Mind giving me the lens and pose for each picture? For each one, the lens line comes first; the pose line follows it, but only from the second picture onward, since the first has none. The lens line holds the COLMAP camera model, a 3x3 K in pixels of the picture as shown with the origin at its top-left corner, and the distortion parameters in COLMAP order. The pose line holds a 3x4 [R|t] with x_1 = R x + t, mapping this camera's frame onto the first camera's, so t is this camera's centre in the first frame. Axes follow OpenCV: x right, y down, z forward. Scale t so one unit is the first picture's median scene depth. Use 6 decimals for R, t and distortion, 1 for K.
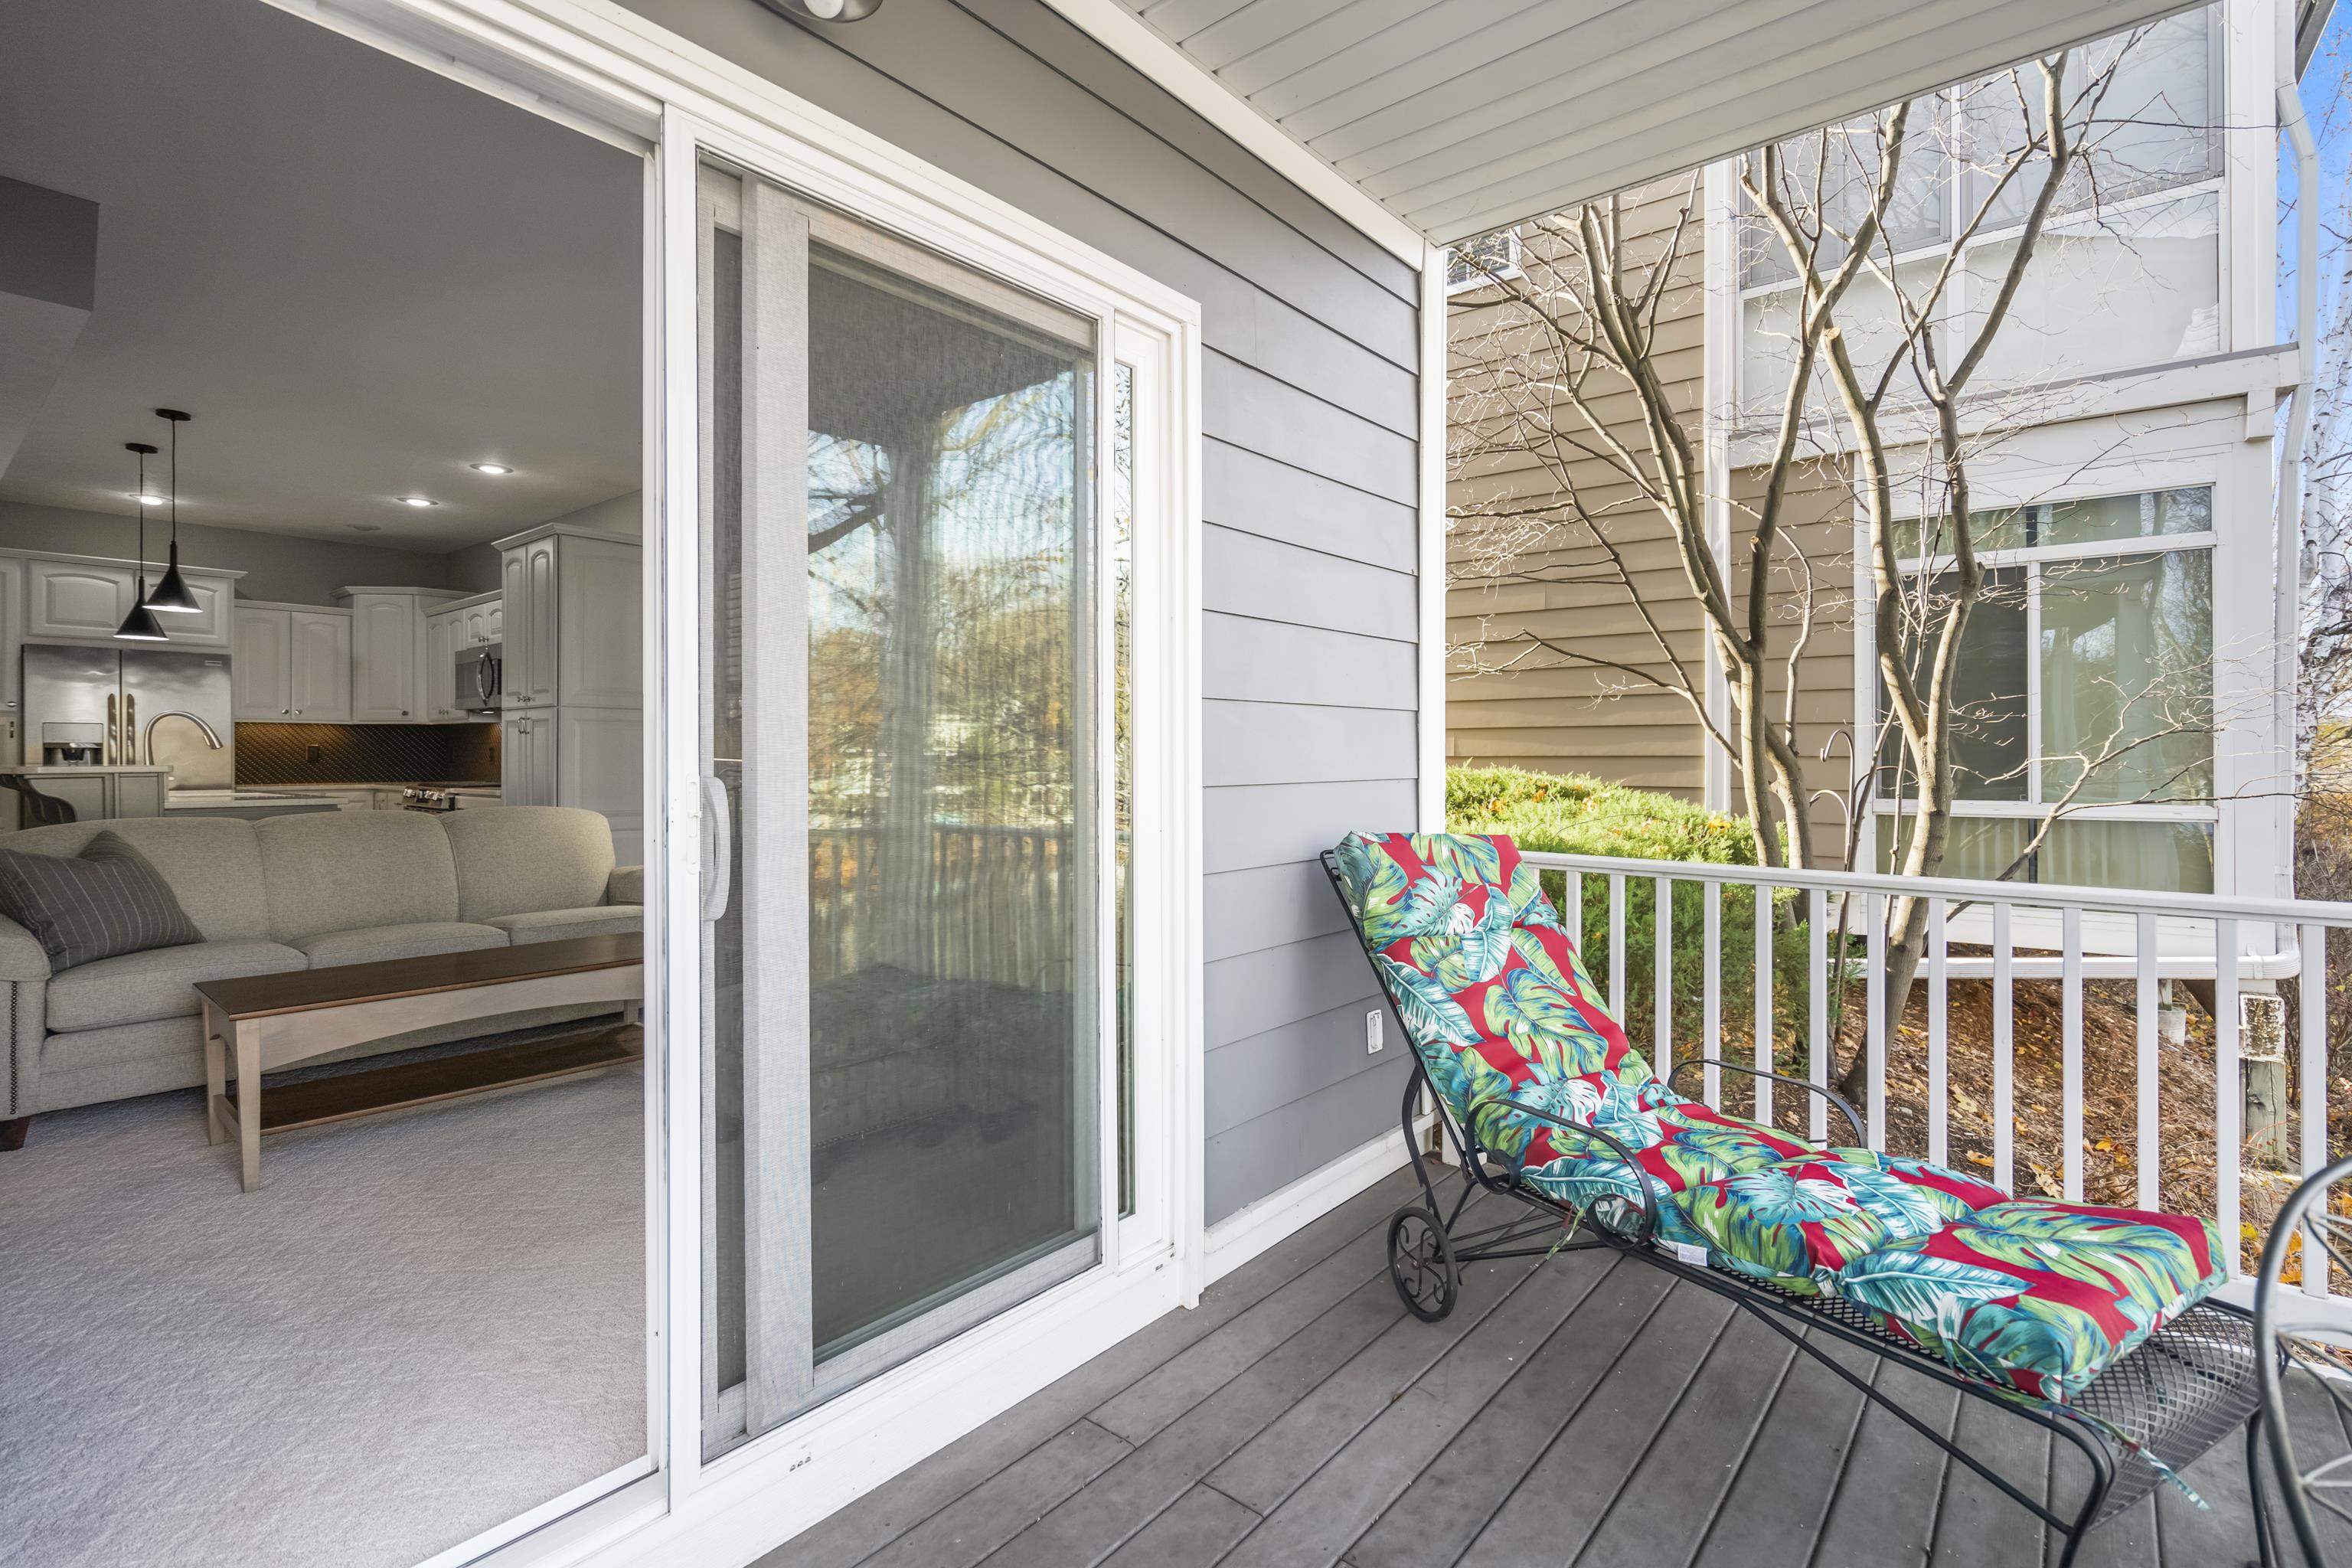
lens RADIAL K [[1086.2, 0, 1187.6], [0, 1086.2, 762.0], [0, 0, 1]] dist [-0.002125, 0.000710]
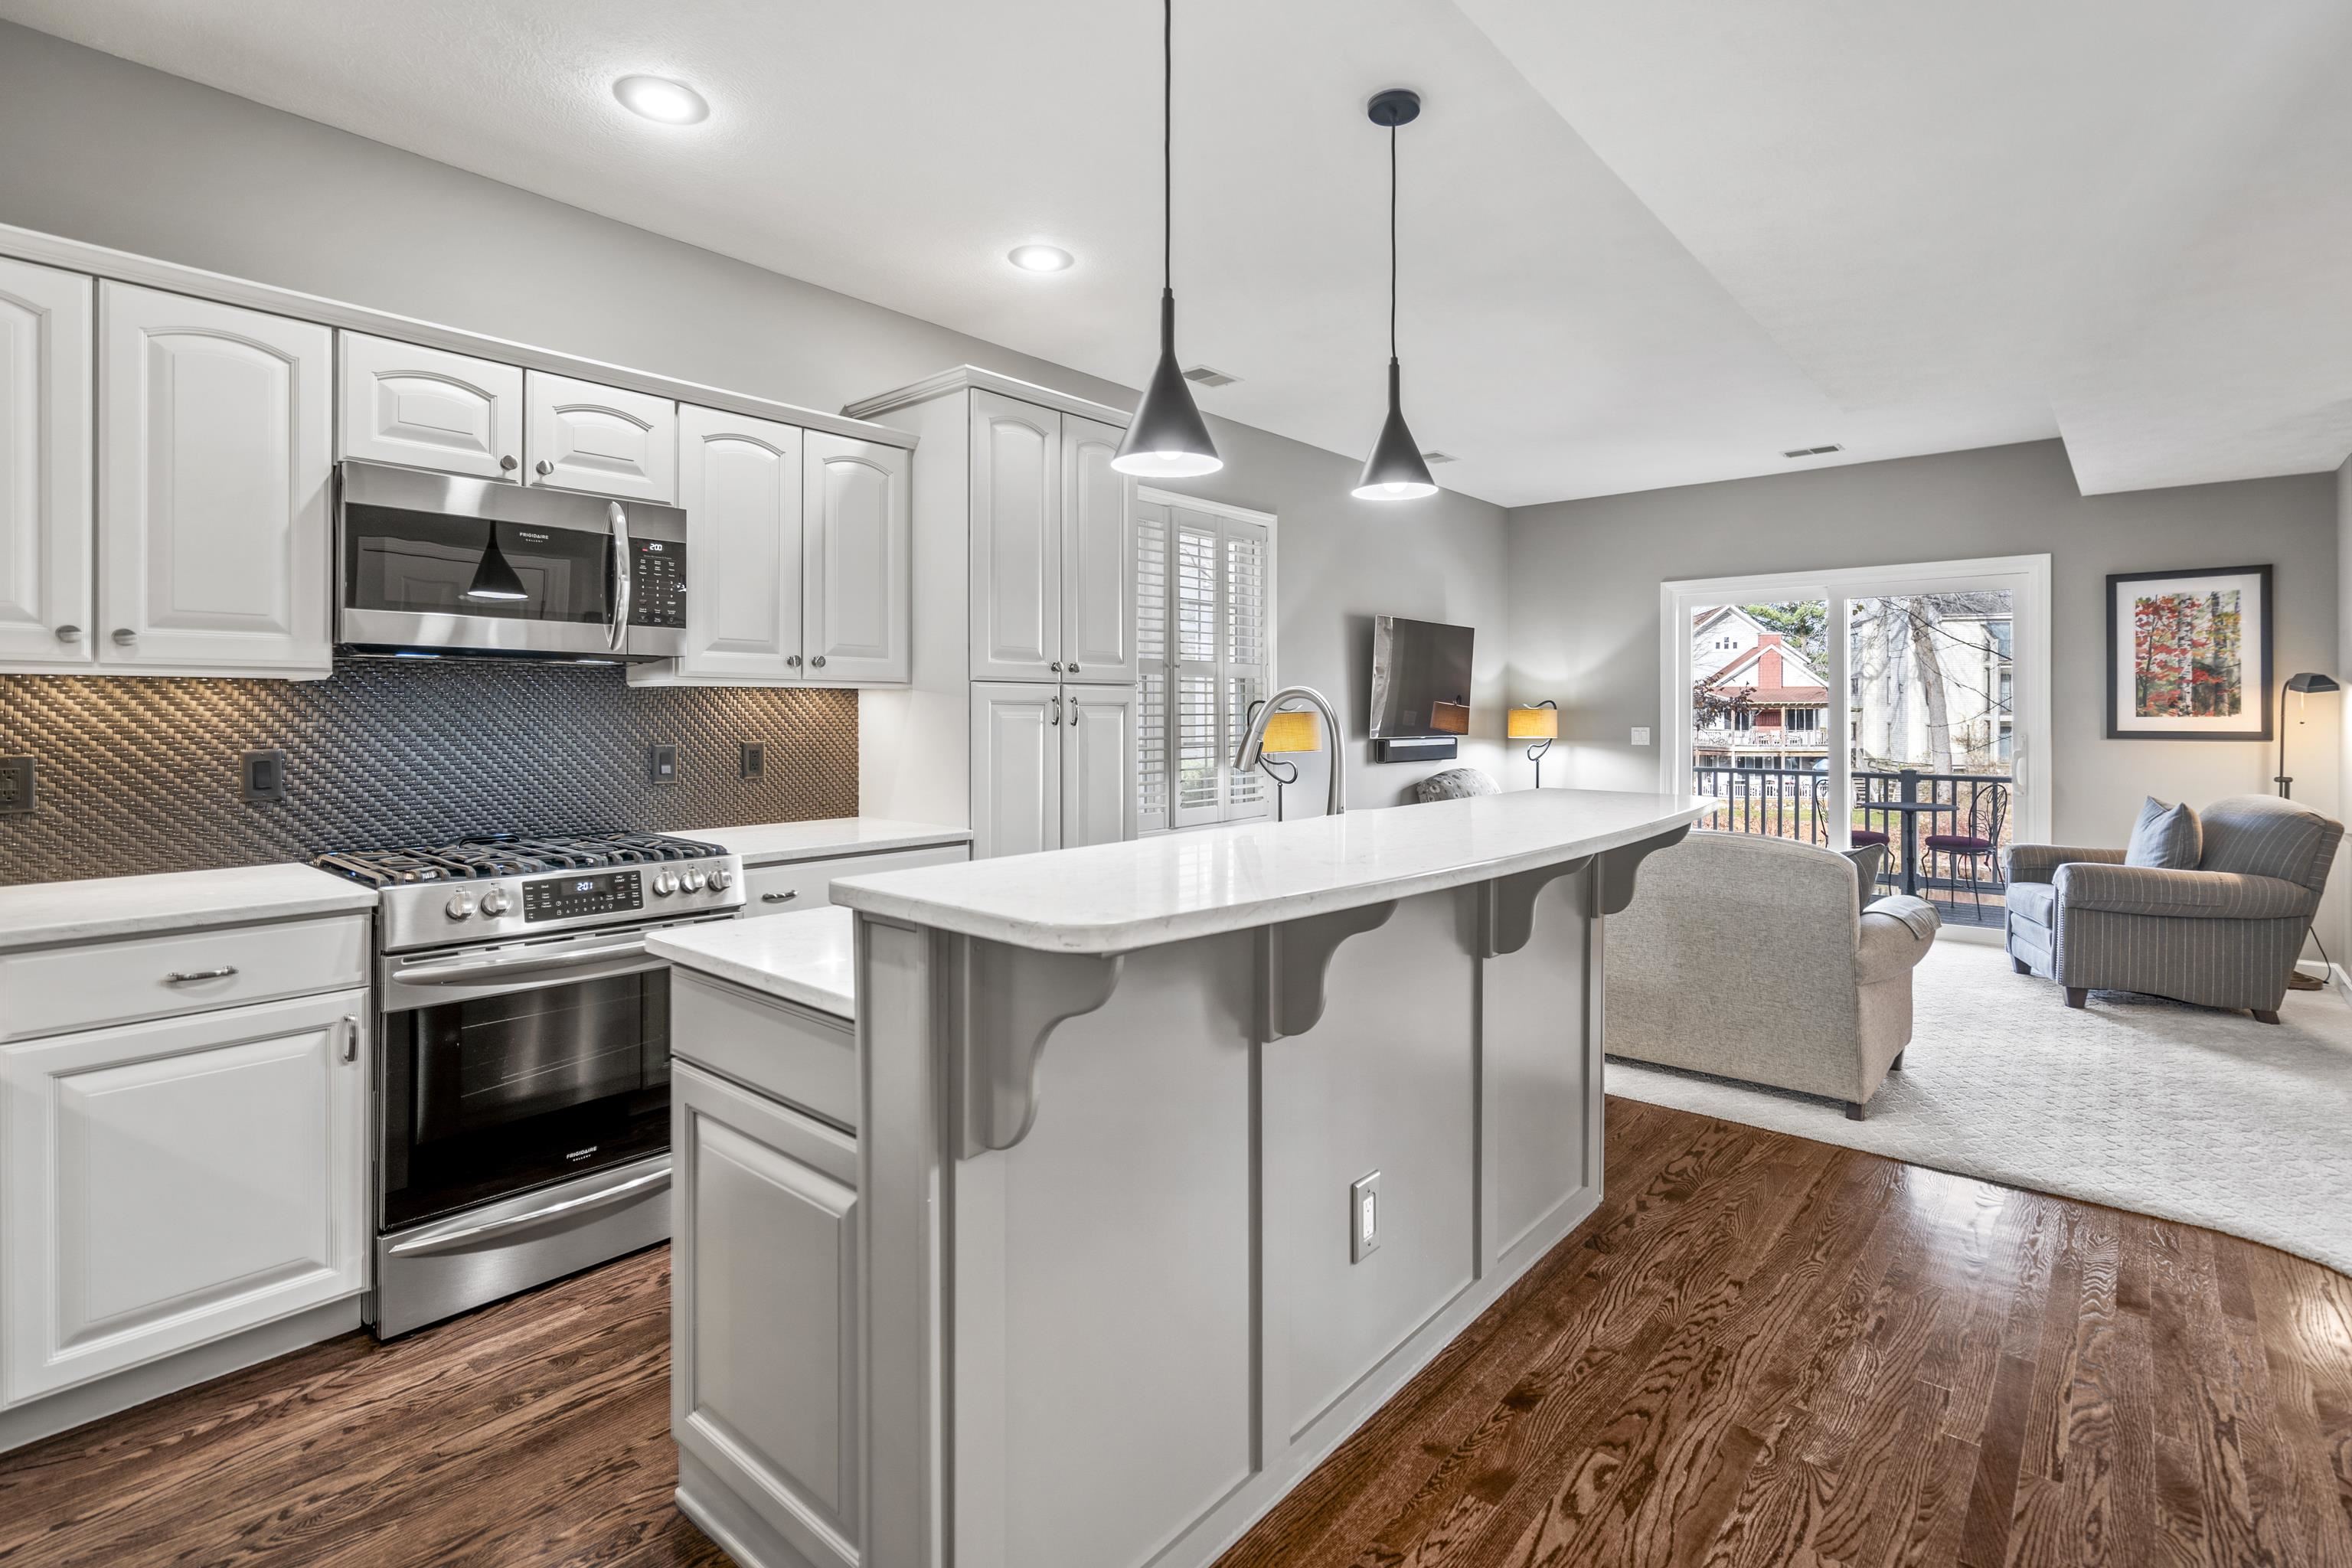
lens RADIAL K [[1086.2, 0, 1199.4], [0, 1086.2, 718.2], [0, 0, 1]] dist [-0.002125, 0.000710]
pose [[0.025660, -0.006448, 0.999650, -1.183589], [0.001629, 0.999978, 0.006408, -0.032696], [-0.999669, 0.001464, 0.025670, 0.883165]]
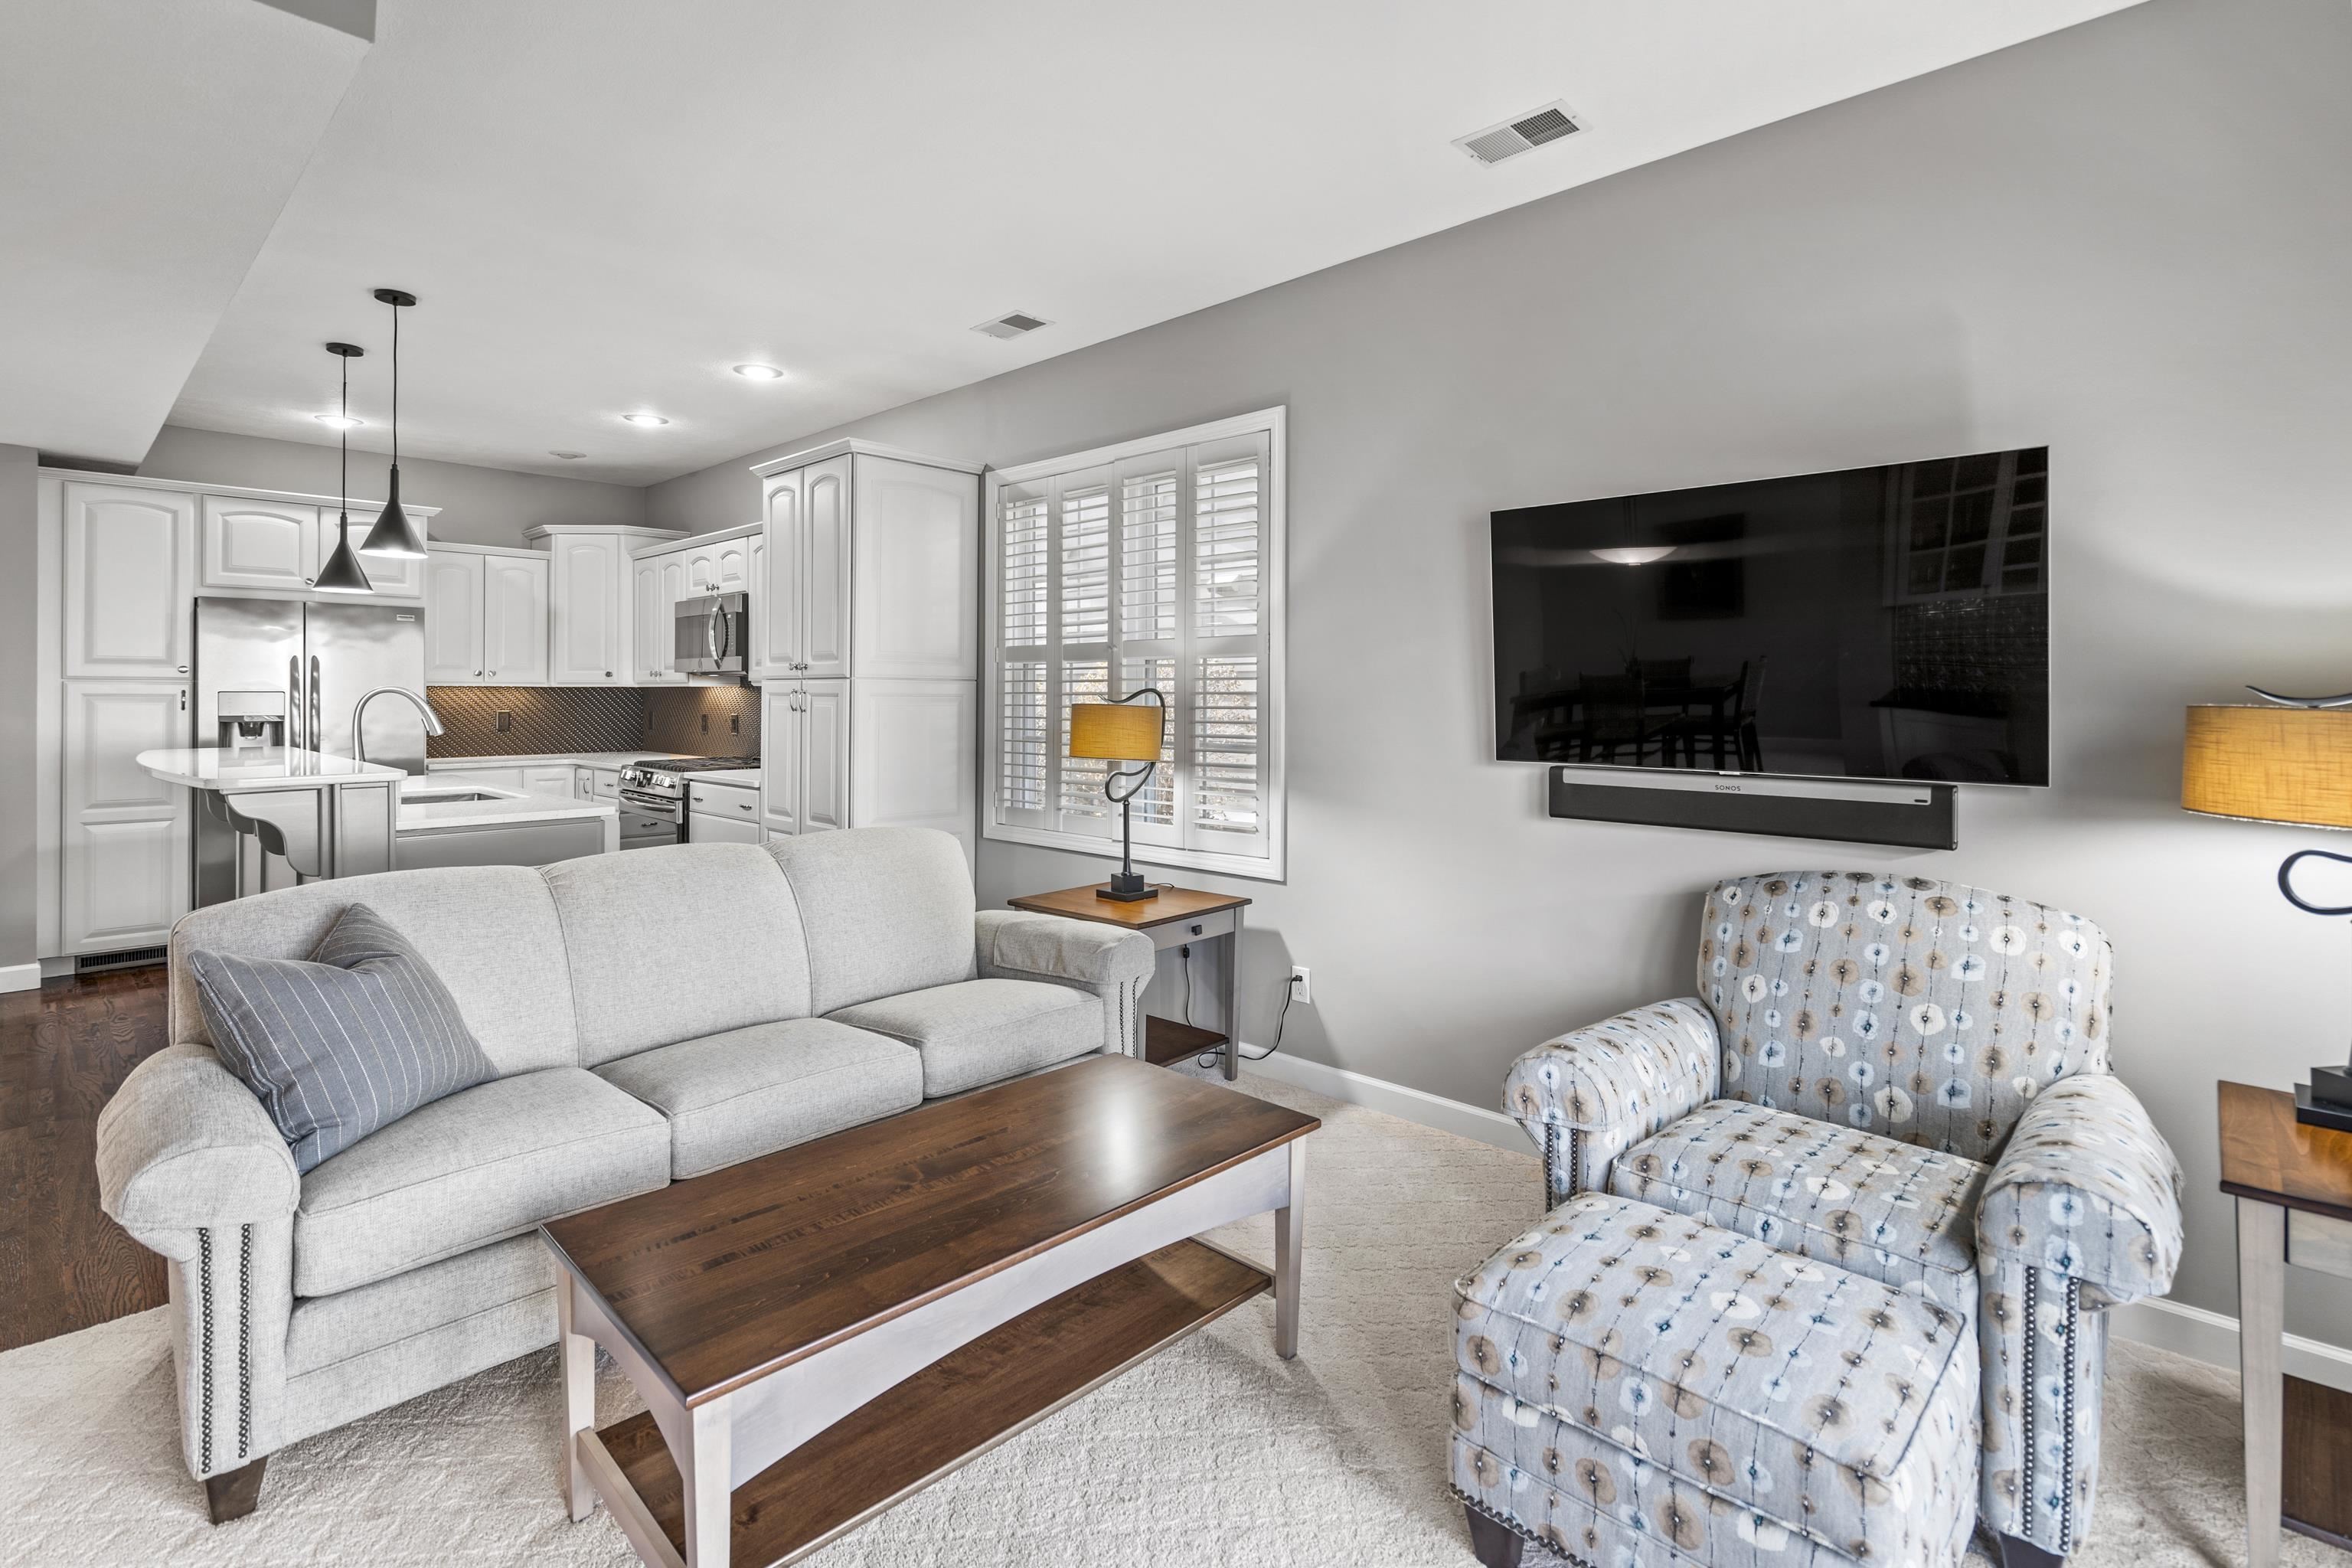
lens RADIAL K [[1086.2, 0, 1169.0], [0, 1086.2, 696.0], [0, 0, 1]] dist [-0.002125, 0.000710]
pose [[0.997289, 0.003784, -0.073481, -0.281182], [-0.003919, 0.999991, -0.001685, -0.035704], [0.073474, 0.001968, 0.997295, 0.236100]]
